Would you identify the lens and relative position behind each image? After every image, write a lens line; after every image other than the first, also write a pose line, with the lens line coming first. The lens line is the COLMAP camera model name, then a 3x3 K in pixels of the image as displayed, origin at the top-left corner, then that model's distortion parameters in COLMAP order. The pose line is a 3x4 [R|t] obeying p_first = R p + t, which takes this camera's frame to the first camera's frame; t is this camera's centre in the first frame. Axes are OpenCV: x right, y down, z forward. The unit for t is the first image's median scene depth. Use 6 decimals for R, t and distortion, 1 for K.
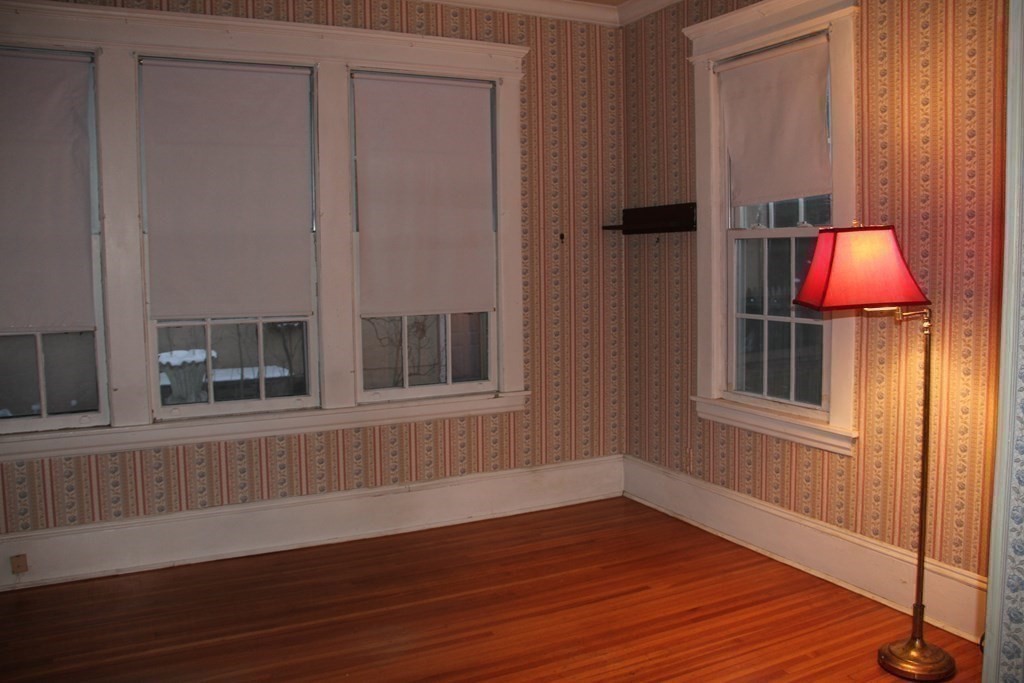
lens RADIAL K [[855.8, 0, 512.0], [0, 855.8, 341.5], [0, 0, 1]] dist [-0.183170, 0.135105]
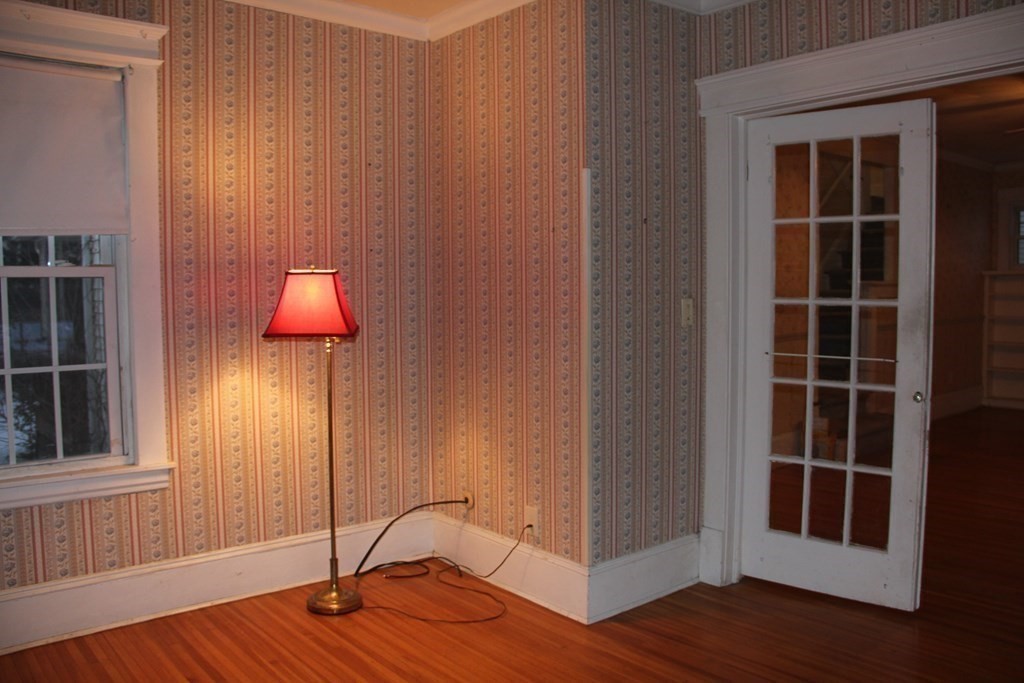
lens RADIAL K [[864.2, 0, 512.0], [0, 864.2, 341.5], [0, 0, 1]] dist [-0.168018, 0.136441]
pose [[-0.240603, -0.046328, 0.969517, -0.733196], [0.103409, 0.991952, 0.073063, -0.078483], [-0.965099, 0.117836, -0.233876, 0.831980]]
